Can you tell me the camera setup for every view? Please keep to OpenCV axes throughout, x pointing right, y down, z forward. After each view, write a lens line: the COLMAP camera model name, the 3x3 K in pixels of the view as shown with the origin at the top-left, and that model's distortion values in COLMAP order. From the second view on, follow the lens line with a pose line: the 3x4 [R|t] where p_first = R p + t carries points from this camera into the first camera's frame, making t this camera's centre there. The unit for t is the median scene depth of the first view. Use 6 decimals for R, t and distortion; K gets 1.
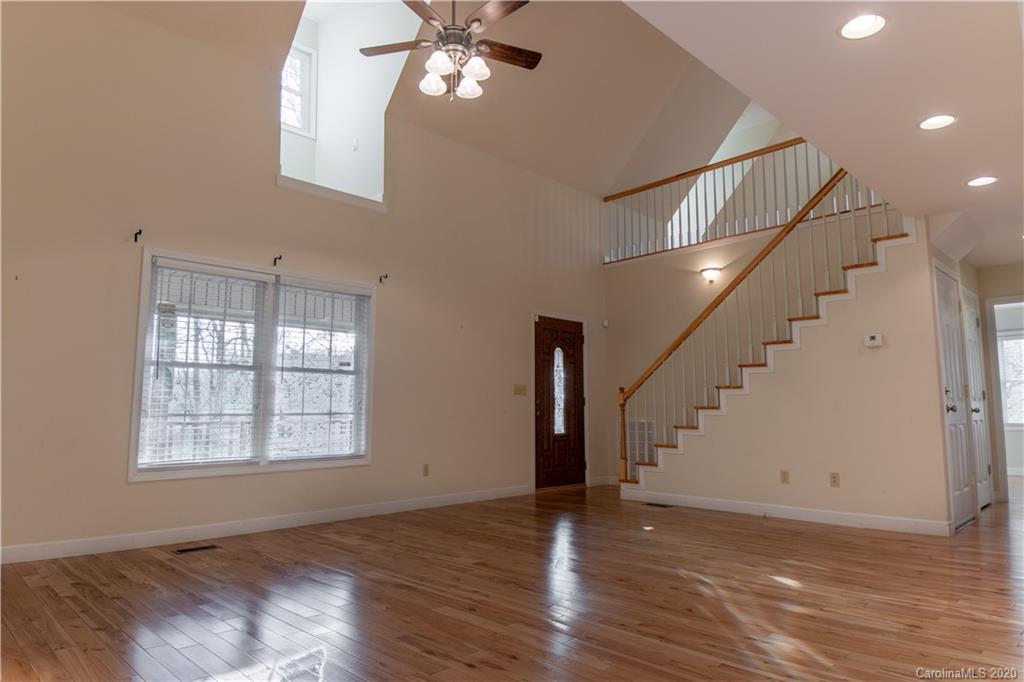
lens RADIAL K [[641.9, 0, 510.5], [0, 641.9, 342.7], [0, 0, 1]] dist [0.101443, -0.137382]
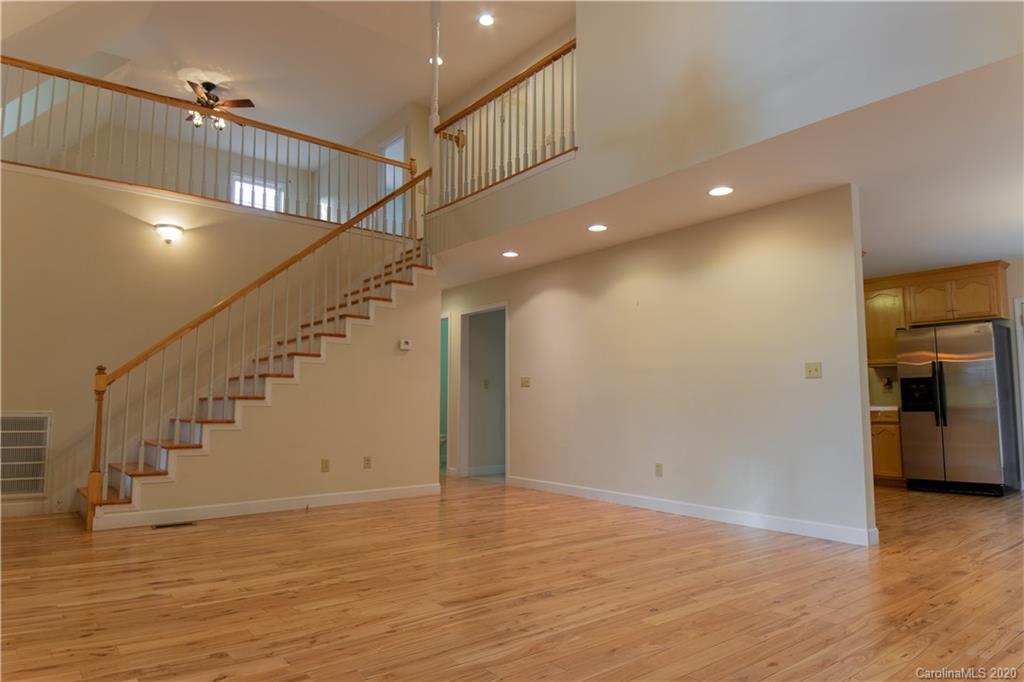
lens RADIAL K [[641.9, 0, 510.5], [0, 641.9, 342.7], [0, 0, 1]] dist [0.101443, -0.137382]
pose [[0.095399, 0.094058, 0.990985, -0.955849], [-0.110100, 0.990415, -0.083405, 0.110214], [-0.989332, -0.101150, 0.104840, 1.026026]]
